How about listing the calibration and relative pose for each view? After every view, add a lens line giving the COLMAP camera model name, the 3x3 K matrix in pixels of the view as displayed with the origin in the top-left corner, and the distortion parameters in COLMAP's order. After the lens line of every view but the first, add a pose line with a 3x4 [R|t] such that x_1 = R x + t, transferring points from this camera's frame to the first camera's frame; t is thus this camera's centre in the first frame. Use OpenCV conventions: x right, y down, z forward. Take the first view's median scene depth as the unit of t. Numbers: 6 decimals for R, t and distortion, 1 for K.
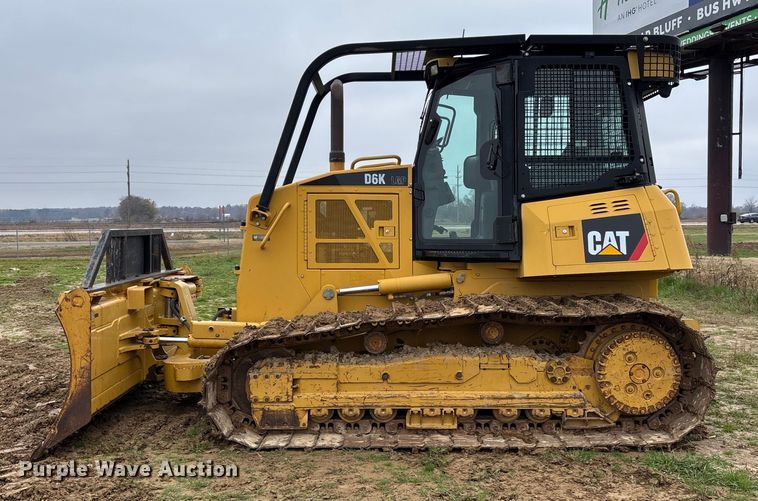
lens RADIAL K [[751.1, 0, 365.0], [0, 751.1, 251.0], [0, 0, 1]] dist [0.156906, -0.252935]
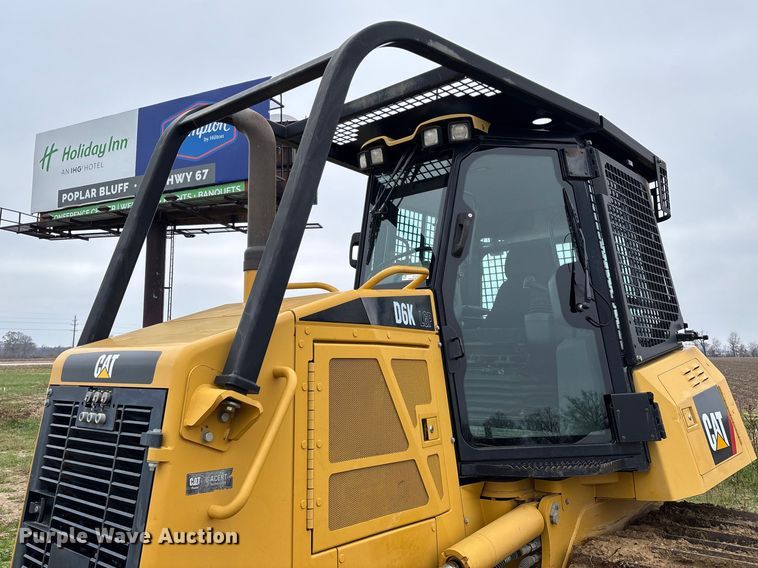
lens RADIAL K [[632.8, 0, 344.3], [0, 632.8, 253.0], [0, 0, 1]] dist [0.039256, -0.015208]
pose [[0.663197, 0.126417, 0.737691, -0.315224], [0.025232, 0.981296, -0.190847, -0.059823], [-0.748019, 0.145182, 0.647603, 0.784304]]
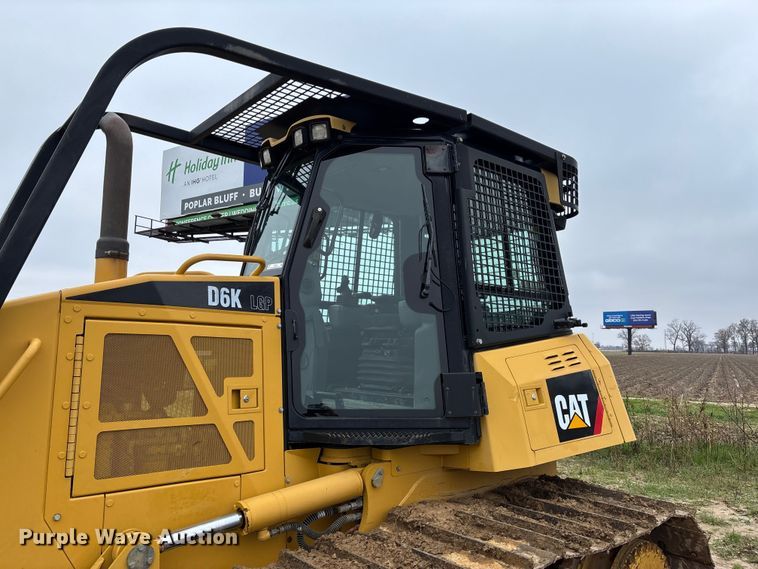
lens RADIAL K [[572.4, 0, 380.0], [0, 572.4, 290.9], [0, 0, 1]] dist [0.049204, -0.052938]
pose [[0.750207, 0.084034, 0.655841, -0.172396], [0.003095, 0.991434, -0.130575, -0.048641], [-0.661196, 0.099988, 0.743520, 0.644995]]
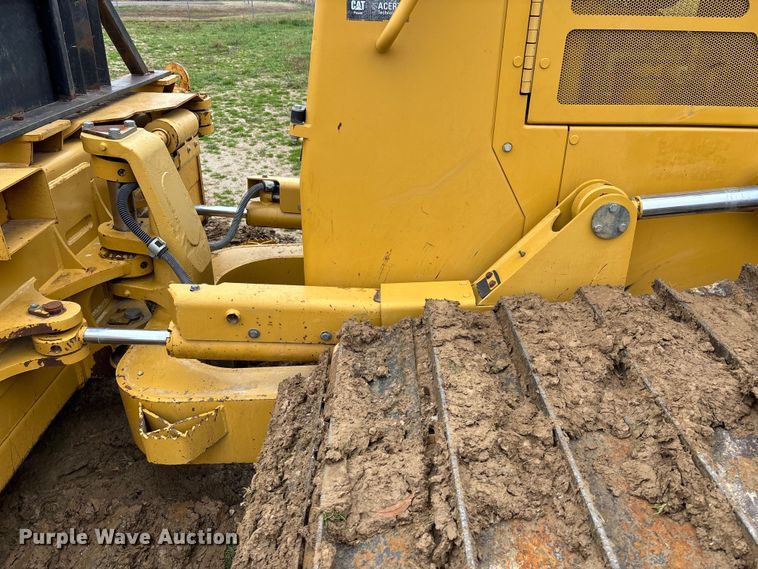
lens RADIAL K [[572.4, 0, 380.0], [0, 572.4, 290.9], [0, 0, 1]] dist [0.049204, -0.052938]
pose [[0.999754, 0.005480, 0.021471, -0.143634], [-0.014210, 0.902037, 0.431426, -0.015438], [-0.017003, -0.431625, 0.901893, 0.773260]]
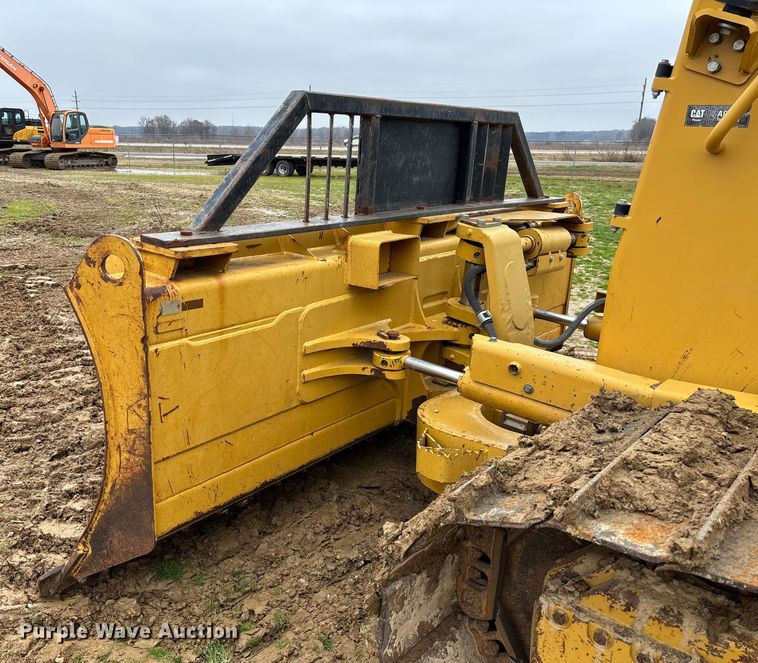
lens RADIAL K [[663.5, 0, 318.3], [0, 663.5, 341.2], [0, 0, 1]] dist [0.024576, -0.018988]
pose [[0.743834, 0.210000, -0.634516, -0.068263], [-0.047204, 0.963492, 0.263542, 0.007090], [0.666695, -0.166080, 0.726592, 0.691920]]
